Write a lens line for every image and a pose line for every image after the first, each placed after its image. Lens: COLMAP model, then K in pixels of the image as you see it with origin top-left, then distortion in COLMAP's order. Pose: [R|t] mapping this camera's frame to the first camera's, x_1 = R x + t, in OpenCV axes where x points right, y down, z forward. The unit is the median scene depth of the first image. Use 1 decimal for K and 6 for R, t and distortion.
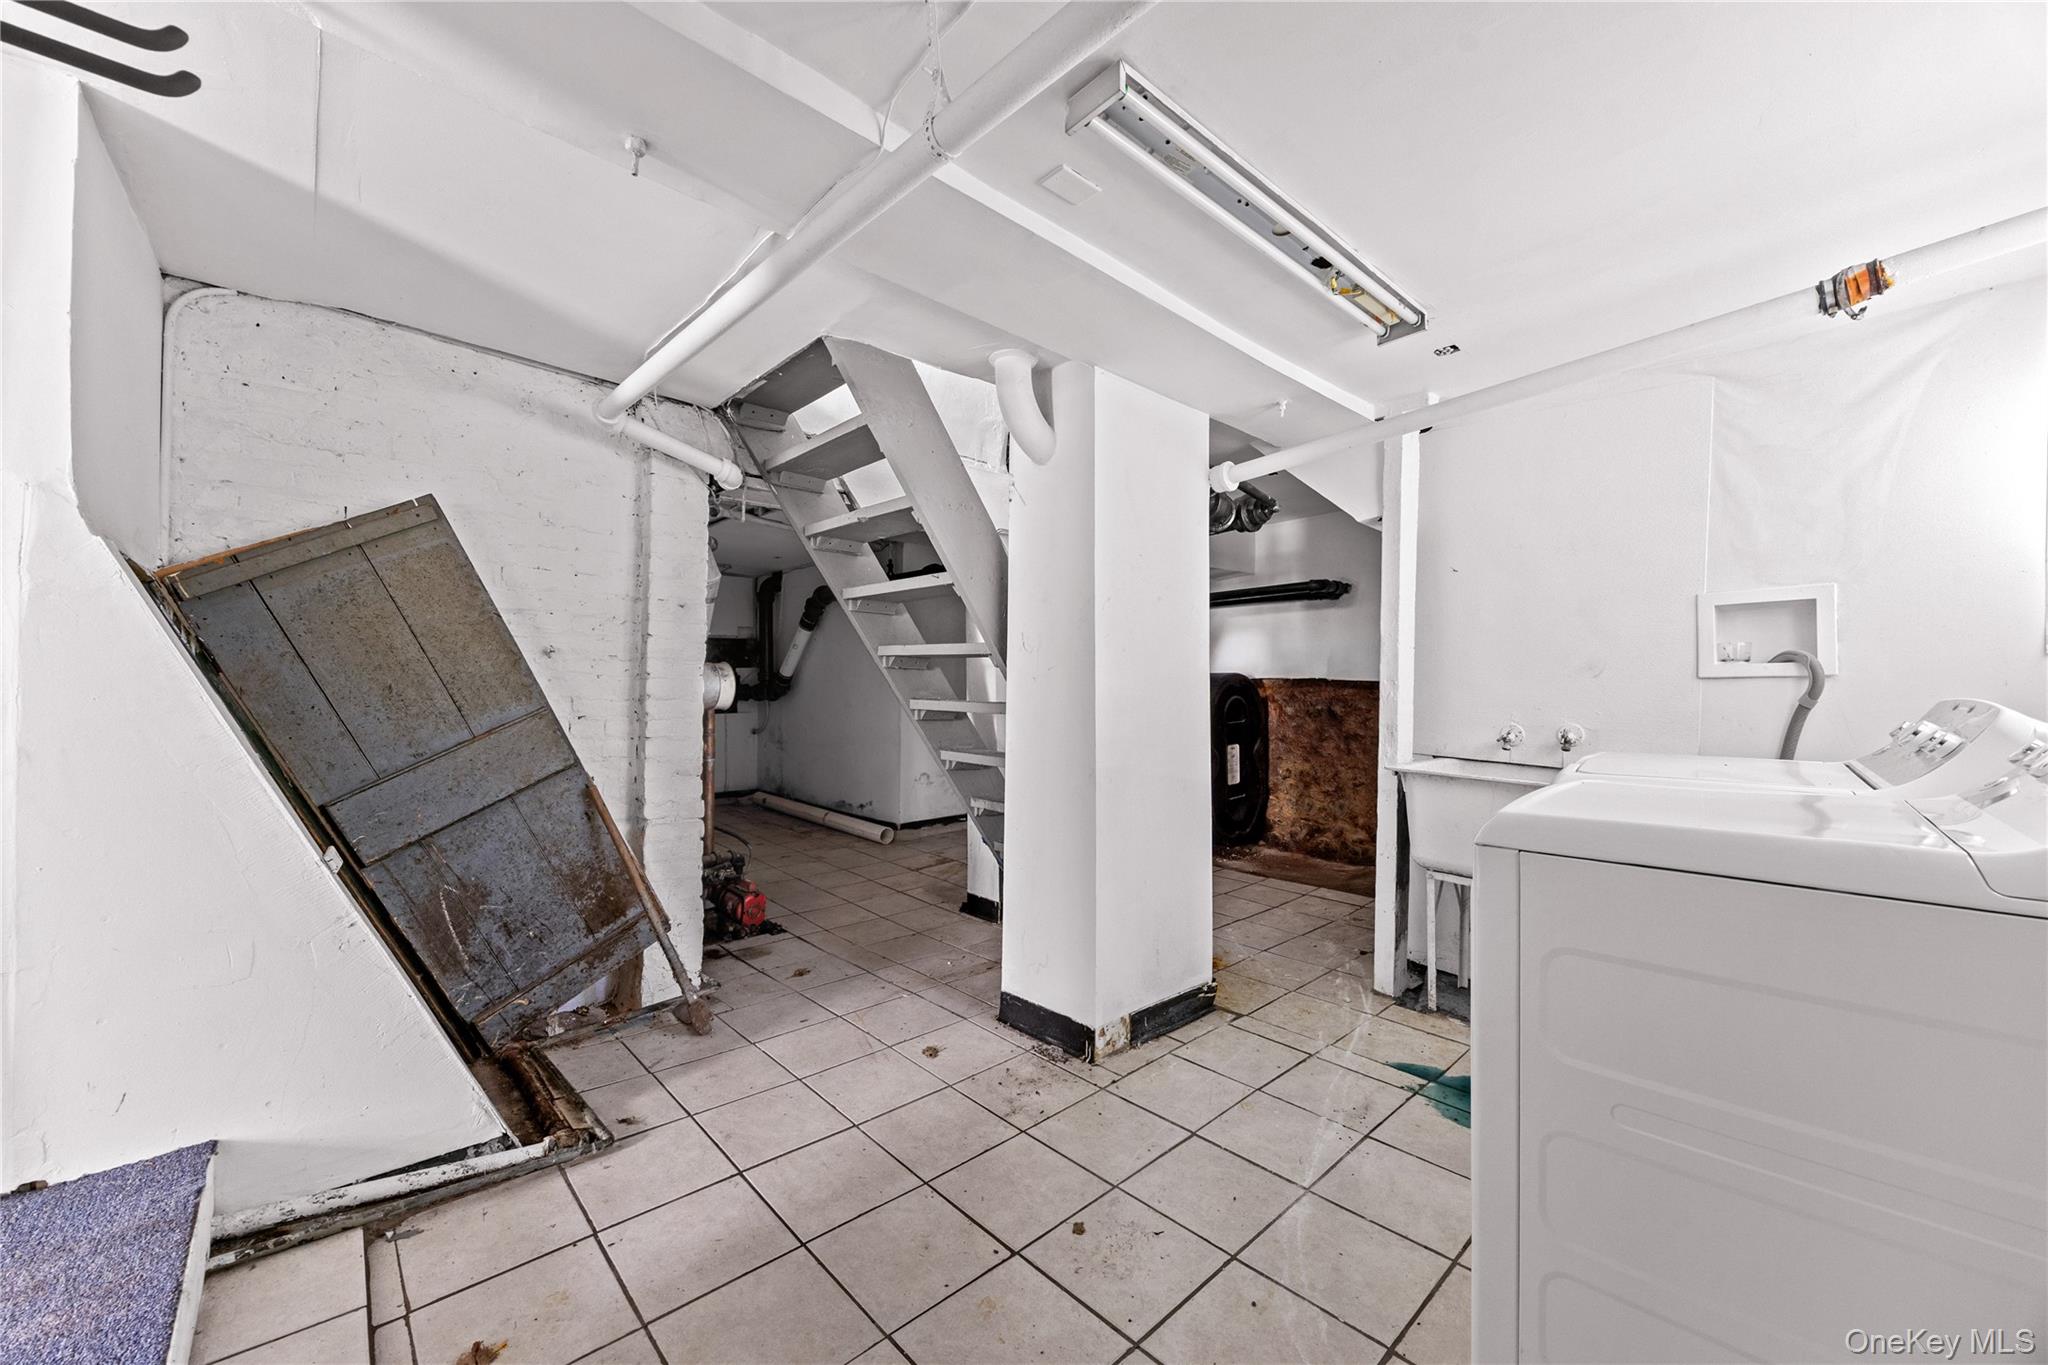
lens RADIAL K [[785.7, 0, 1018.5], [0, 785.7, 683.9], [0, 0, 1]] dist [0.002467, -0.000609]
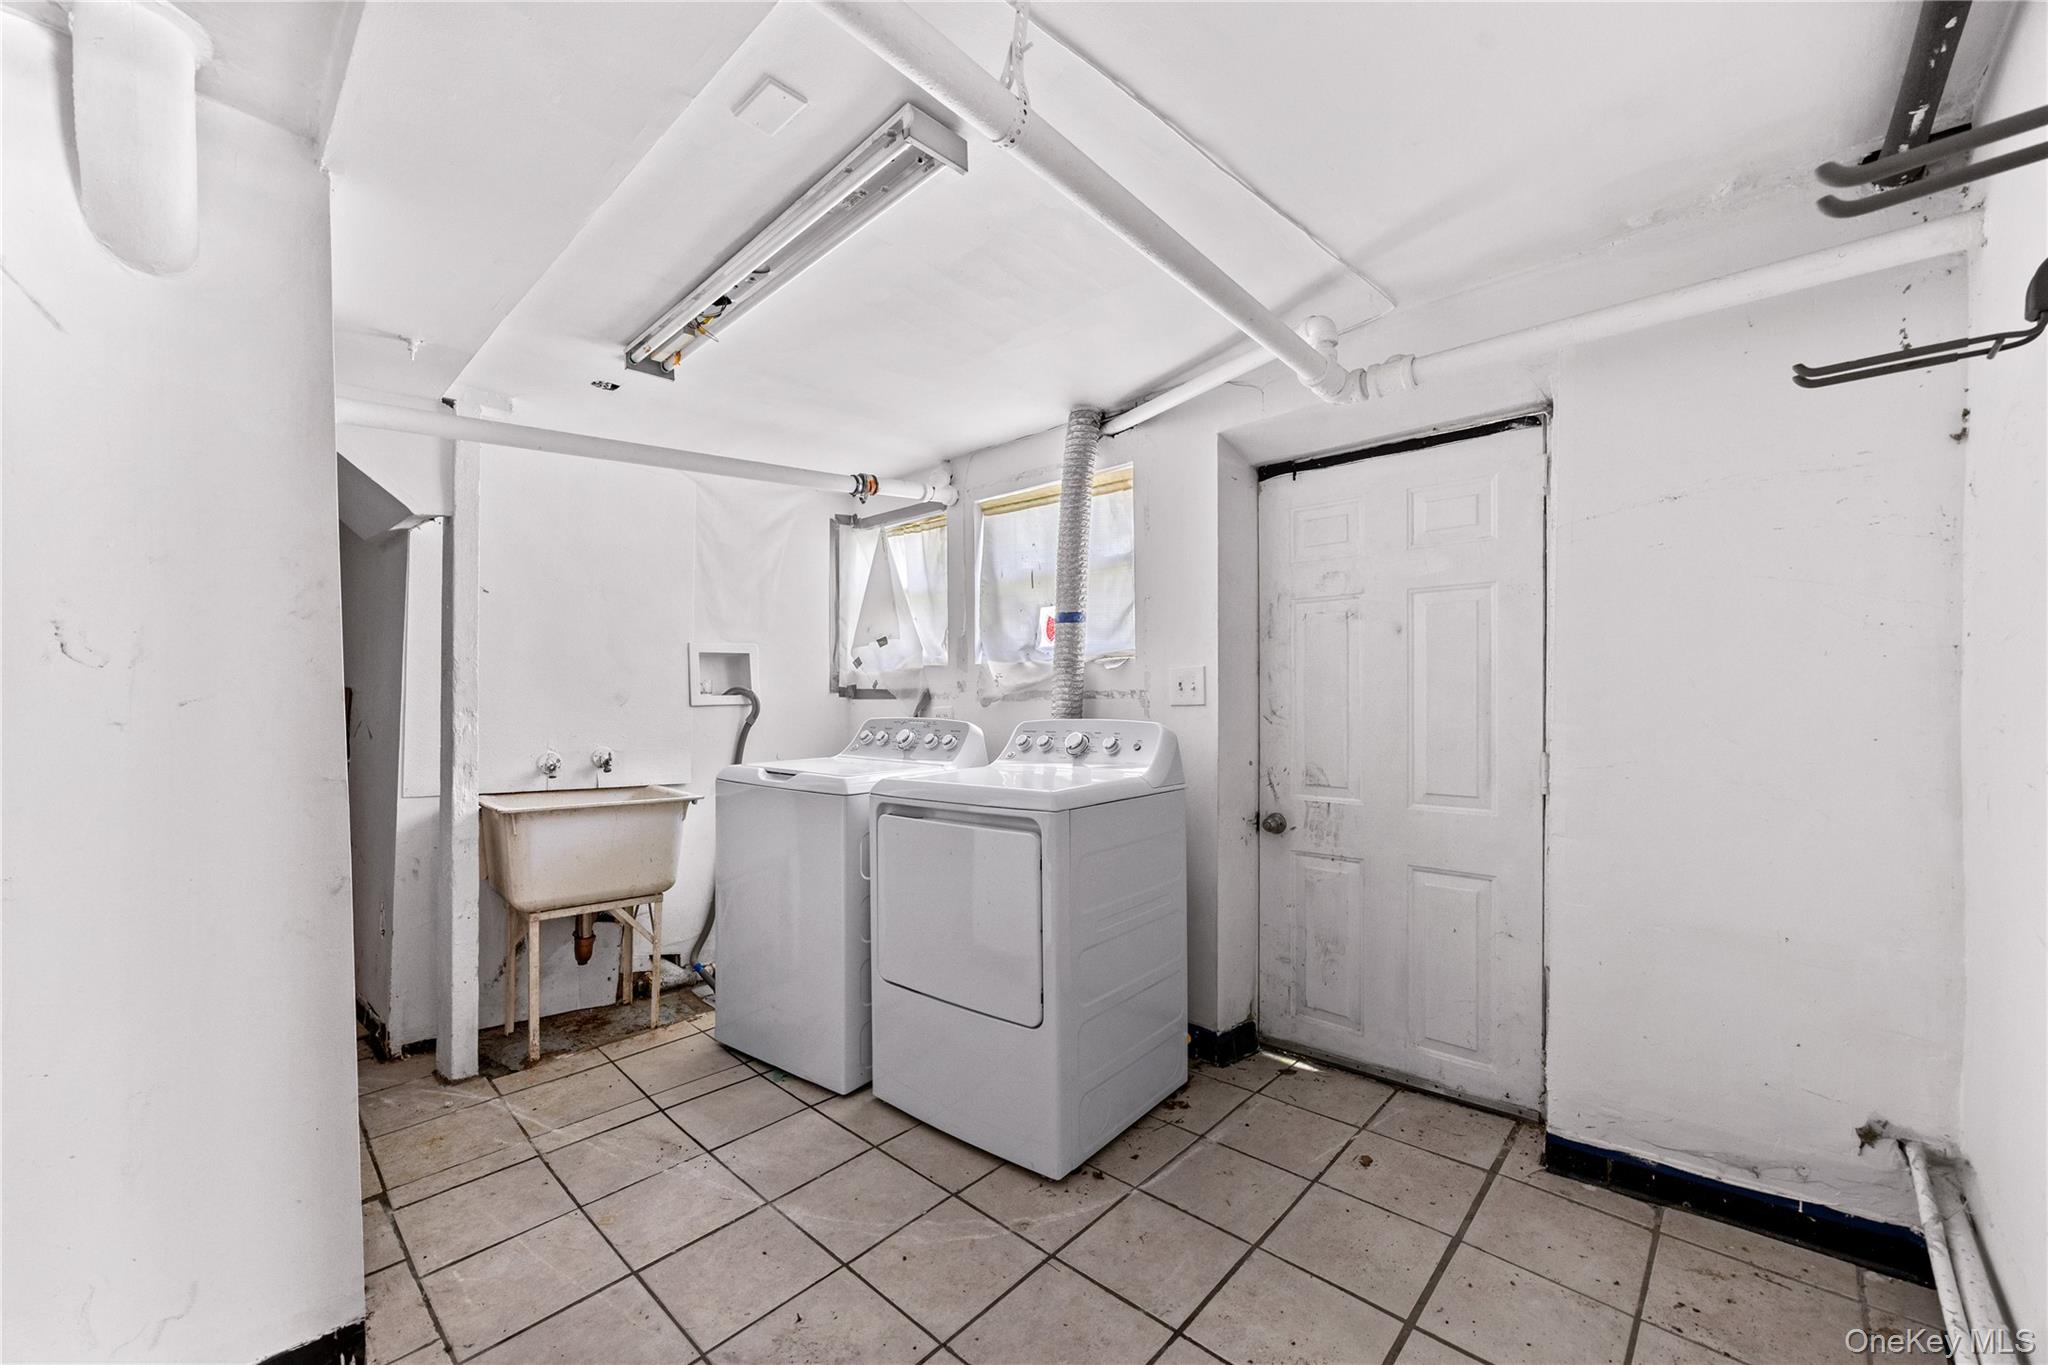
lens RADIAL K [[785.7, 0, 1021.1], [0, 785.7, 688.8], [0, 0, 1]] dist [0.002467, -0.000609]
pose [[-0.070935, 0.002748, 0.997477, -0.422331], [0.008521, 0.999961, -0.002149, -0.023277], [-0.997445, 0.008347, -0.070956, 0.435909]]
